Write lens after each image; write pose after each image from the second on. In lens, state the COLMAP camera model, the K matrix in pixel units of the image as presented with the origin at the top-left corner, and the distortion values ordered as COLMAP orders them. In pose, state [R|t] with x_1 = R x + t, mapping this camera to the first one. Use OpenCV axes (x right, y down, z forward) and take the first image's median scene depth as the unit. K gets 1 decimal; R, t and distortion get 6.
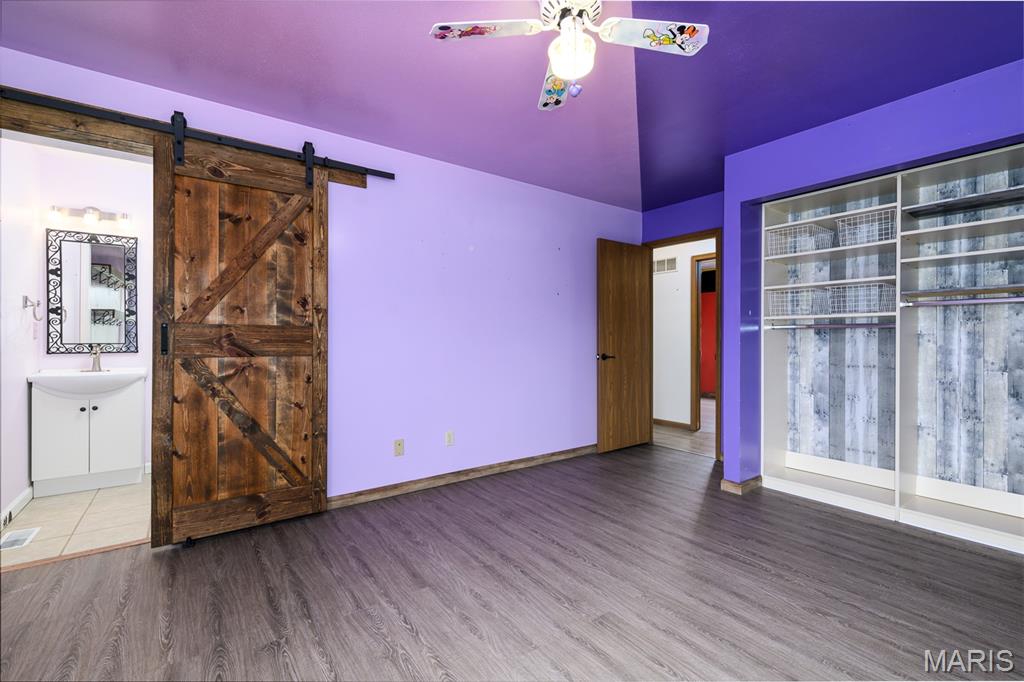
lens RADIAL K [[462.4, 0, 537.7], [0, 462.4, 334.1], [0, 0, 1]] dist [0.002804, -0.001273]
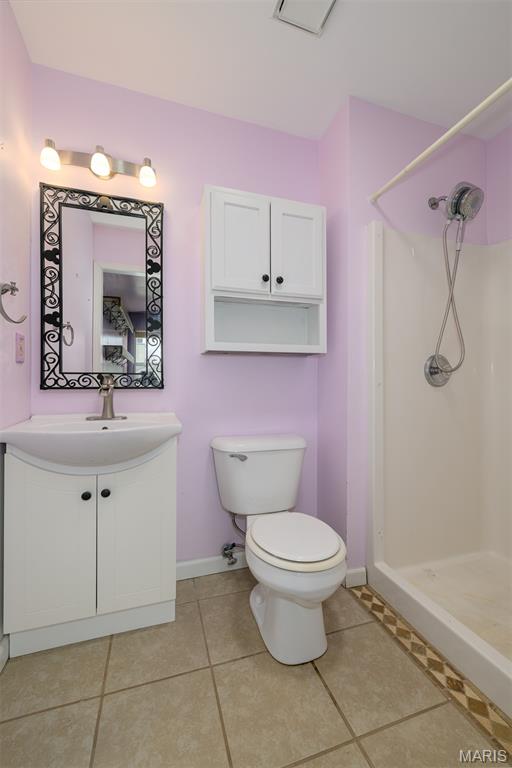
lens RADIAL K [[306.1, 0, 271.9], [0, 306.1, 384.1], [0, 0, 1]] dist [0.006819, -0.000141]
pose [[0.965566, 0.001869, -0.260150, -0.654838], [-0.002869, 0.999990, -0.003463, 0.036249], [0.260141, 0.004090, 0.965562, 0.682269]]
